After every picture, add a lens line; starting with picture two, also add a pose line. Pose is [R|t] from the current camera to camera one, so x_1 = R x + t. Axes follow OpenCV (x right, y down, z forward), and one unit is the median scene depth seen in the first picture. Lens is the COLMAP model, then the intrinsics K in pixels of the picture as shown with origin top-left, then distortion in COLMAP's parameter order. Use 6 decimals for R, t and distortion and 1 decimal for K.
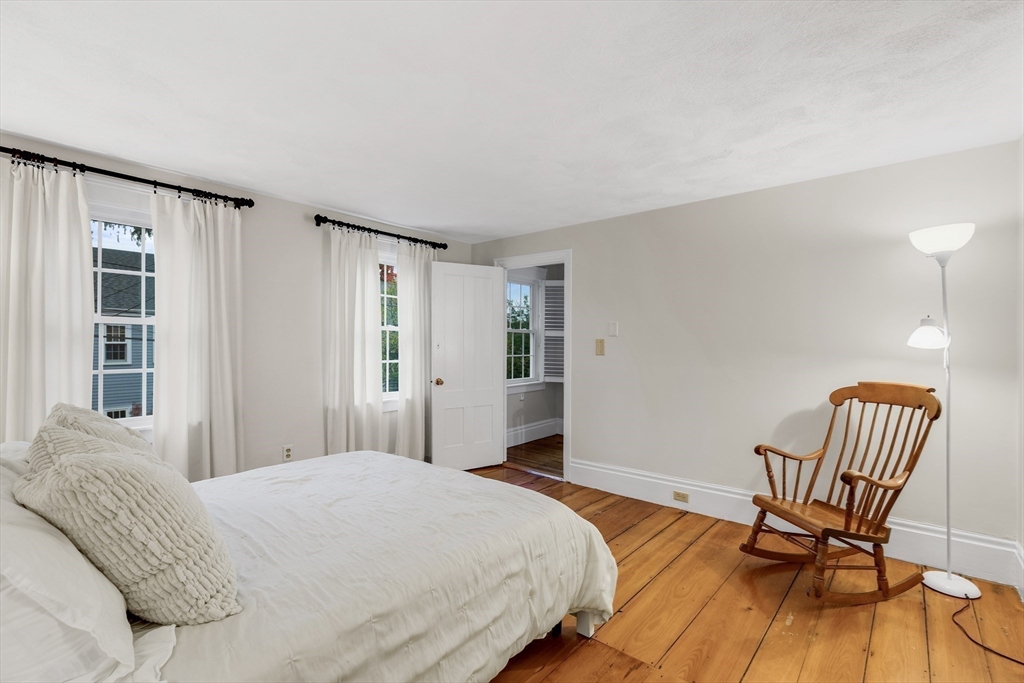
lens RADIAL K [[463.7, 0, 512.5], [0, 463.7, 344.6], [0, 0, 1]] dist [-0.000677, 0.000070]
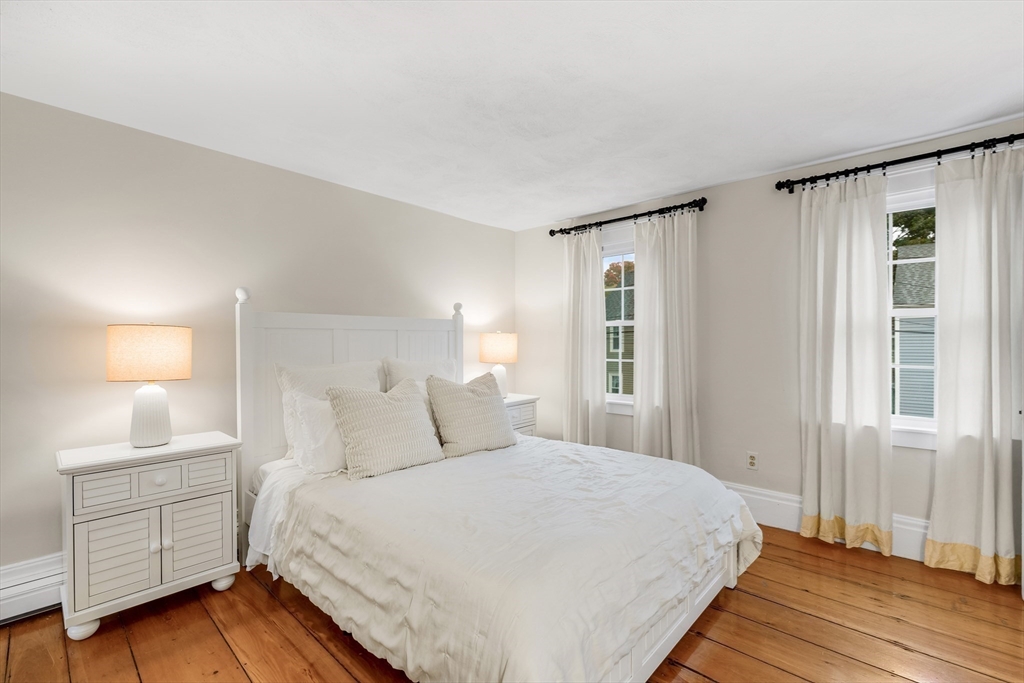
lens RADIAL K [[466.1, 0, 512.0], [0, 466.1, 341.5], [0, 0, 1]] dist [0.020853, -0.000103]
pose [[-0.042089, 0.001022, -0.999113, 0.524771], [0.009368, 0.999956, 0.000628, -0.002616], [0.999070, -0.009333, -0.042097, 0.679313]]
